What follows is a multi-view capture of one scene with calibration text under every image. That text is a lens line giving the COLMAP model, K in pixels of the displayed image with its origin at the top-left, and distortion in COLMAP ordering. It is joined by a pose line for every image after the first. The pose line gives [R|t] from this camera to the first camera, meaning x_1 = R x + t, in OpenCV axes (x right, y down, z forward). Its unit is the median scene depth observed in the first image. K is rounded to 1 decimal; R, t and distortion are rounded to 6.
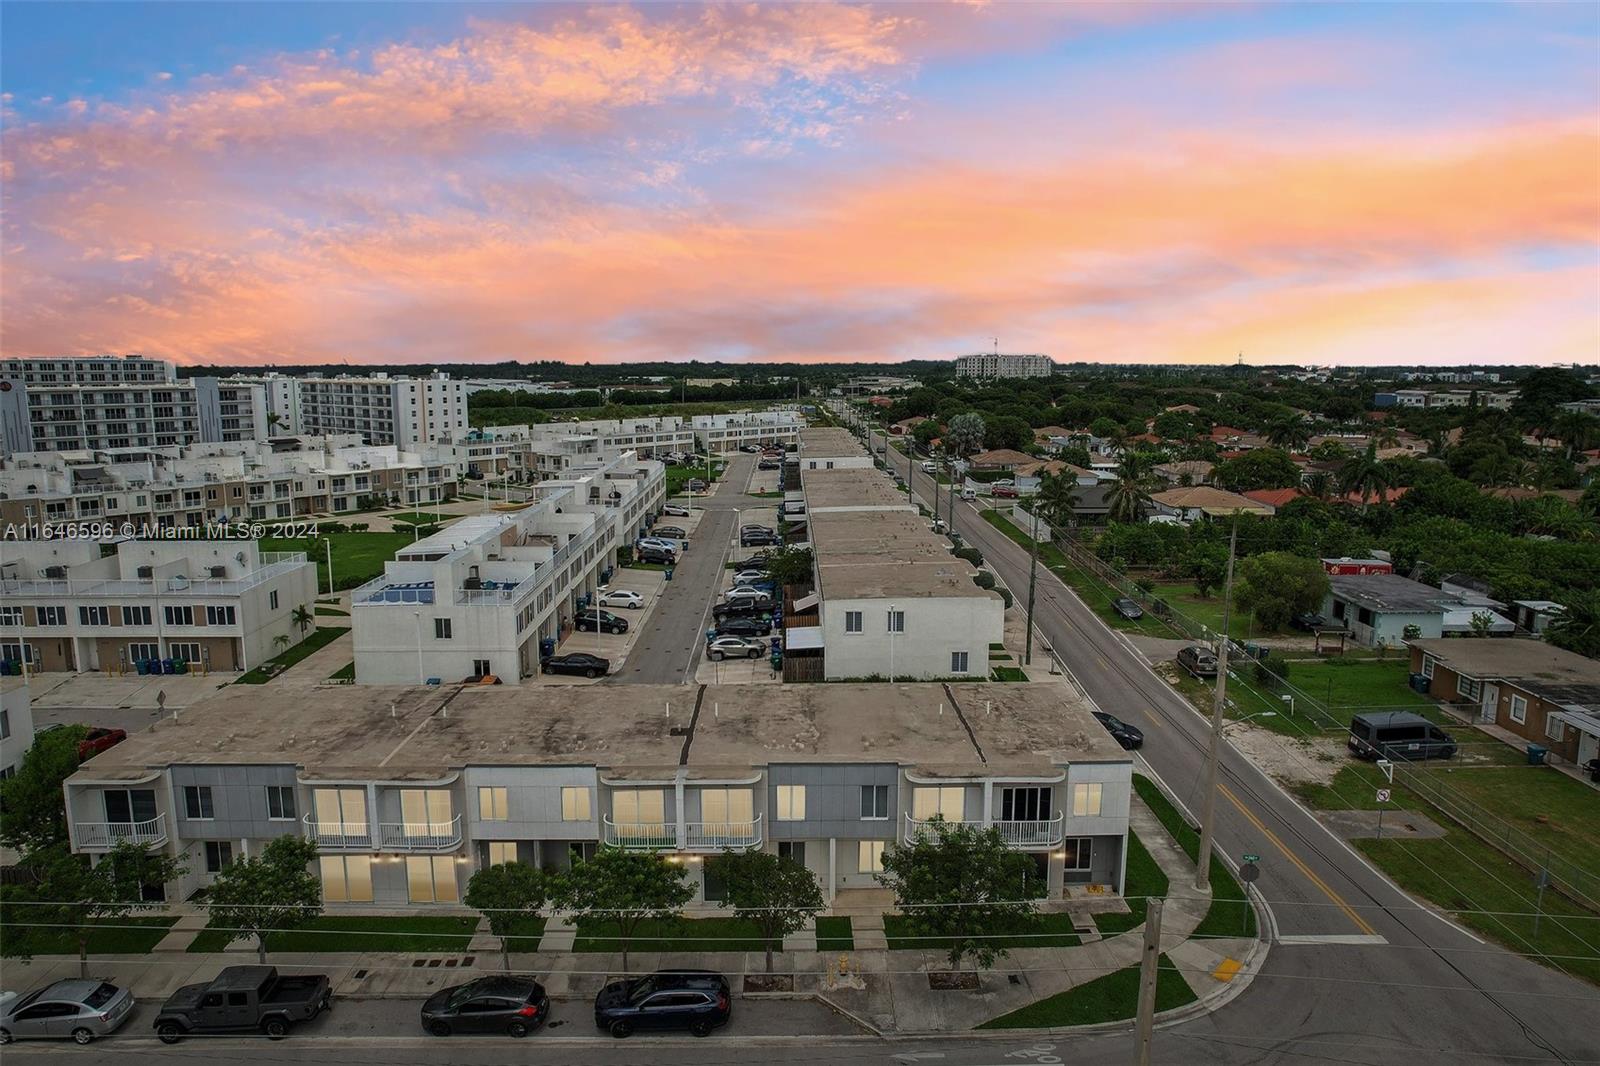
lens RADIAL K [[1056.3, 0, 800.0], [0, 1056.3, 533.0], [0, 0, 1]] dist [-0.077554, 0.064523]
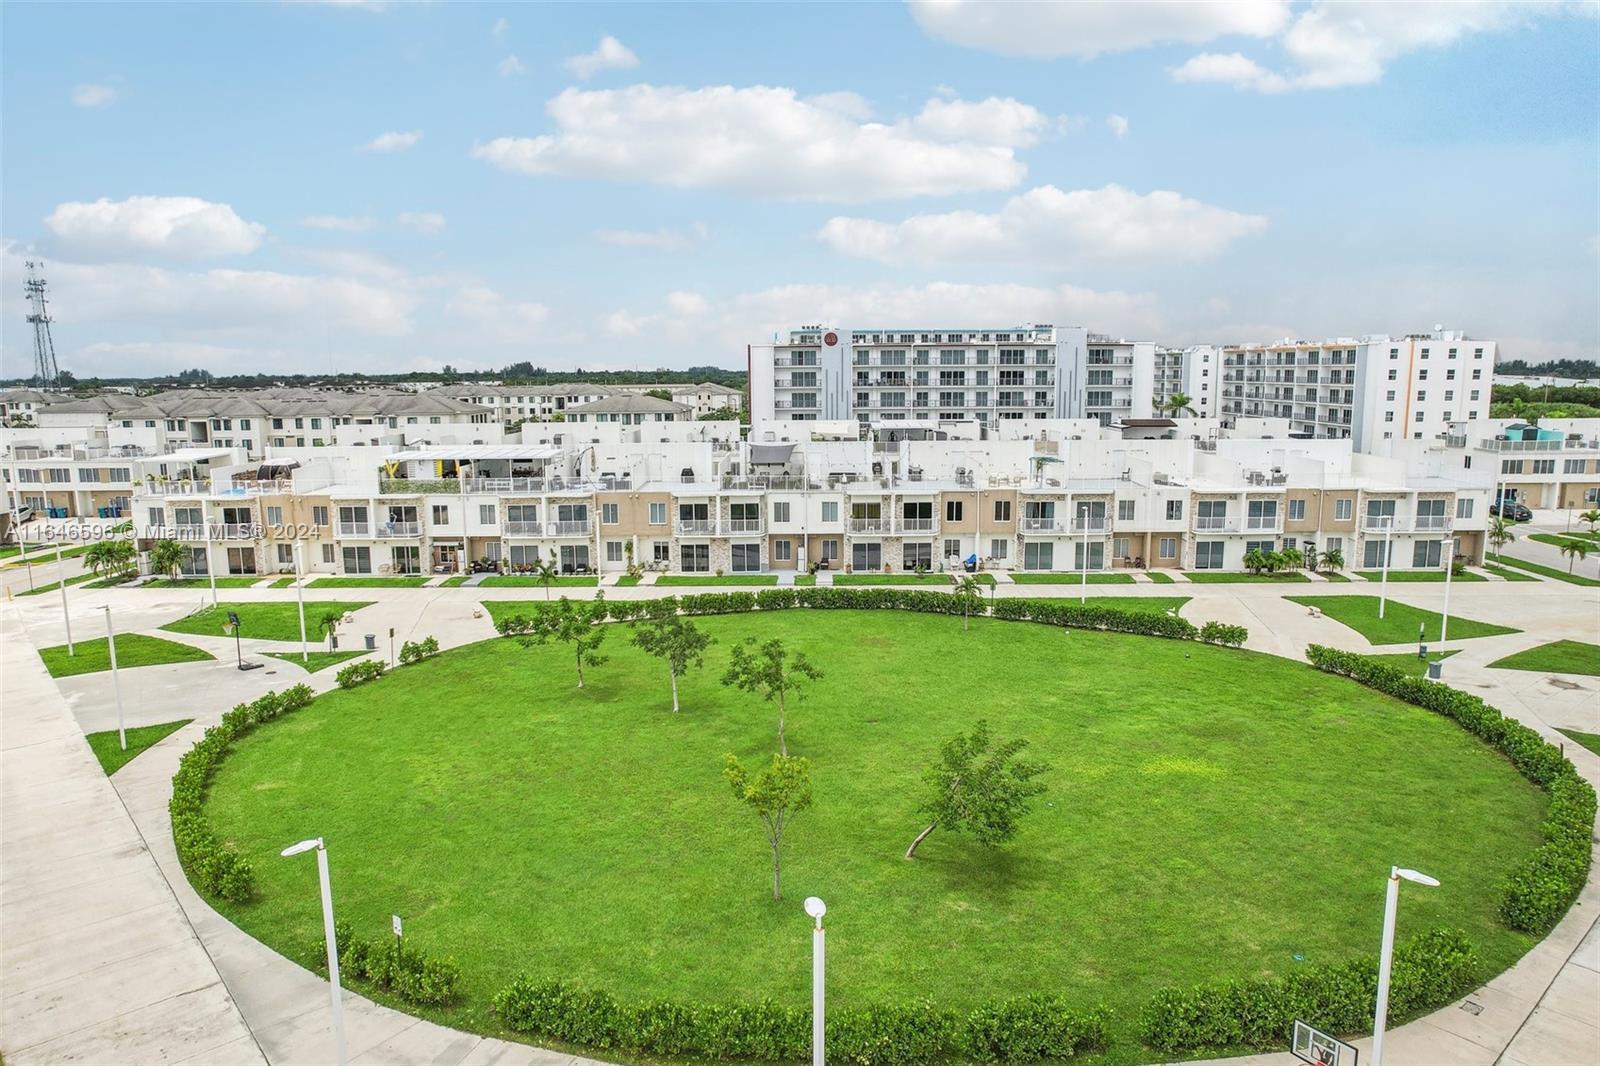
lens RADIAL K [[1056.3, 0, 800.0], [0, 1056.3, 533.0], [0, 0, 1]] dist [-0.077554, 0.064523]
pose [[0.652562, 0.111804, -0.749442, -0.190269], [-0.115192, 0.992197, 0.047718, -0.035158], [0.748928, 0.055191, 0.660348, 0.500141]]
